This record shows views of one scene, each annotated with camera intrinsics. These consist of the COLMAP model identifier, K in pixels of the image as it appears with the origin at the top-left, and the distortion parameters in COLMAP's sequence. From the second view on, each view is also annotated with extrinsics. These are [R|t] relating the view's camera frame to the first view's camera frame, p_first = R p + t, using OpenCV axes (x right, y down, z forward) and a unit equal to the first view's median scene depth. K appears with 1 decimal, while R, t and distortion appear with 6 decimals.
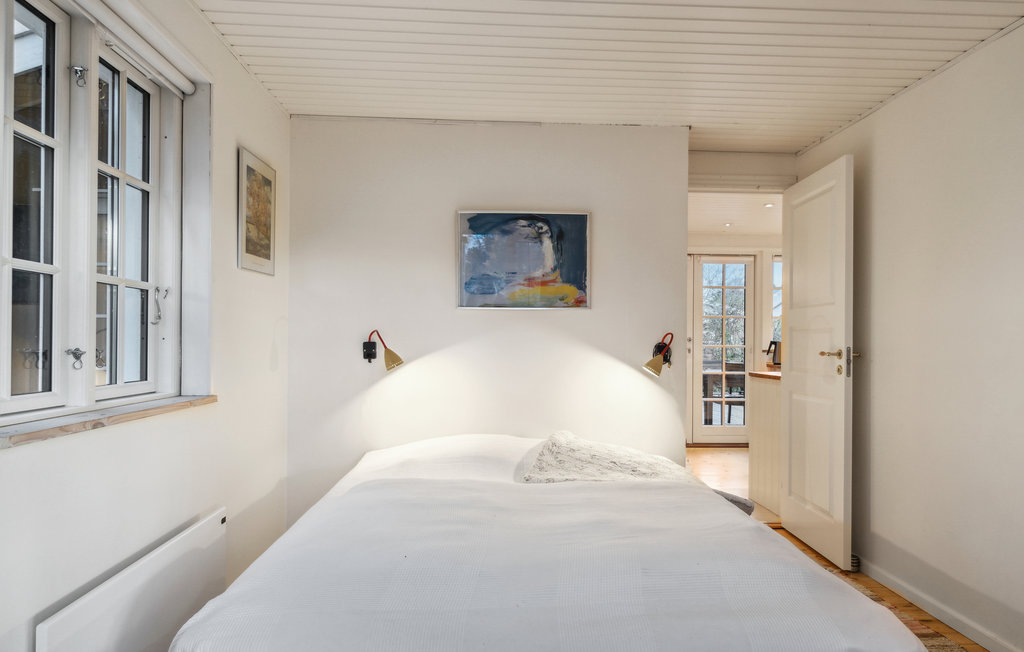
lens RADIAL K [[574.2, 0, 512.0], [0, 574.2, 326.0], [0, 0, 1]] dist [0.001993, 0.000536]
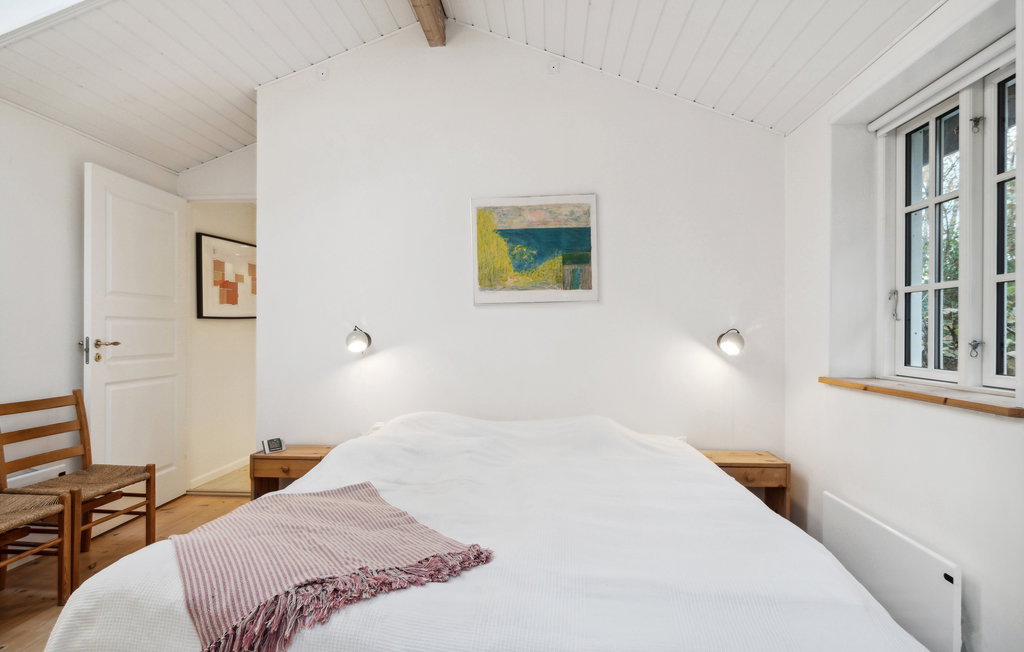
lens RADIAL K [[523.9, 0, 512.0], [0, 523.9, 326.0], [0, 0, 1]] dist [-0.002551, -0.000640]
pose [[-0.991967, -0.008946, 0.126182, 0.096714], [-0.013306, 0.999341, -0.033760, 0.058359], [-0.125797, -0.035168, -0.991432, 2.241361]]
